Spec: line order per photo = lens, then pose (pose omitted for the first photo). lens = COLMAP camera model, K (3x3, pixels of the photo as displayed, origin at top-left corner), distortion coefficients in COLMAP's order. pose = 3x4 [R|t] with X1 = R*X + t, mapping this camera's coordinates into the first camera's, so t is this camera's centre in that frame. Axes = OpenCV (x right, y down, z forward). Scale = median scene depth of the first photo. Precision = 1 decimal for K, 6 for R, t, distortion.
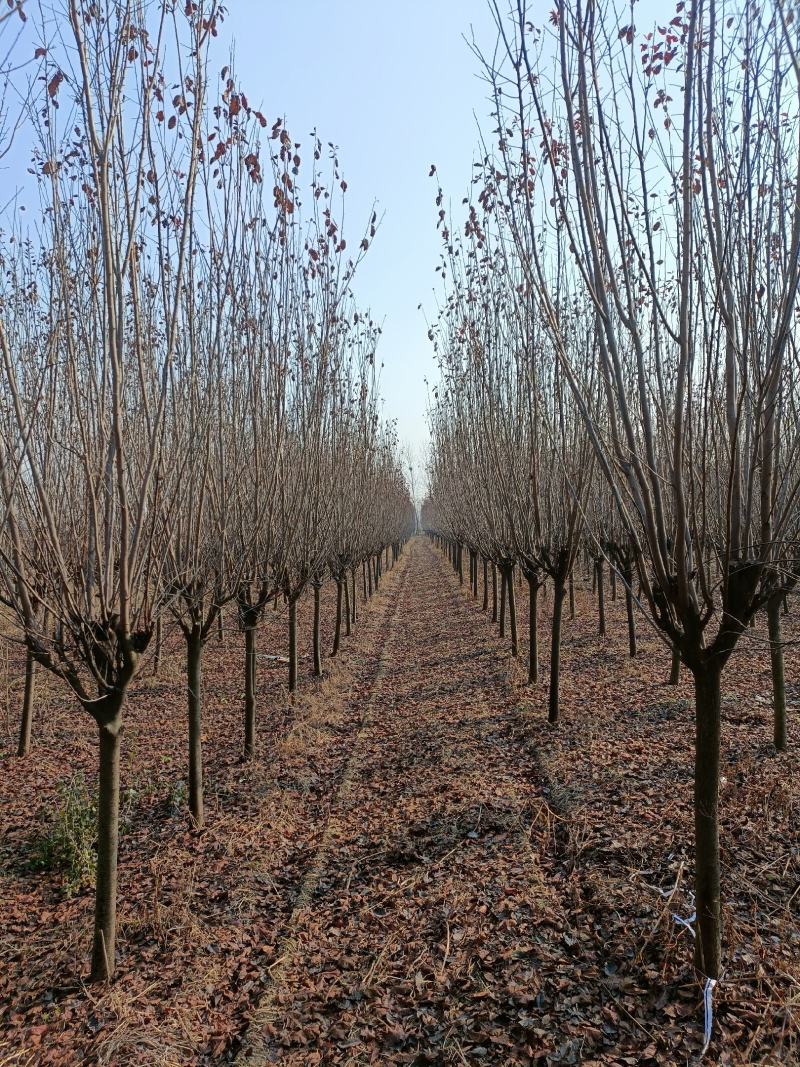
lens RADIAL K [[794.7, 0, 400.7], [0, 794.7, 533.2], [0, 0, 1]] dist [0.041186, -0.019287]
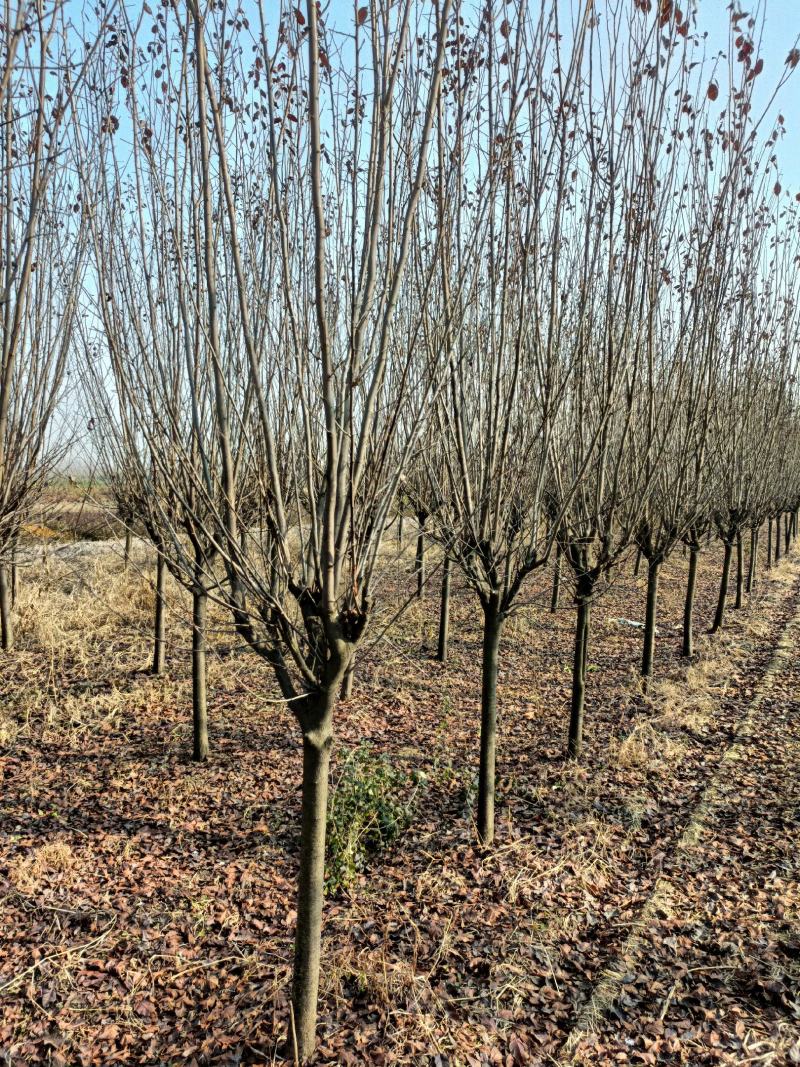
lens RADIAL K [[794.7, 0, 399.7], [0, 794.7, 533.2], [0, 0, 1]] dist [0.041186, -0.019287]
pose [[0.878858, 0.080663, -0.470215, 0.020886], [-0.045631, 0.995297, 0.085451, -0.004332], [0.474896, -0.053643, 0.878405, 0.276694]]
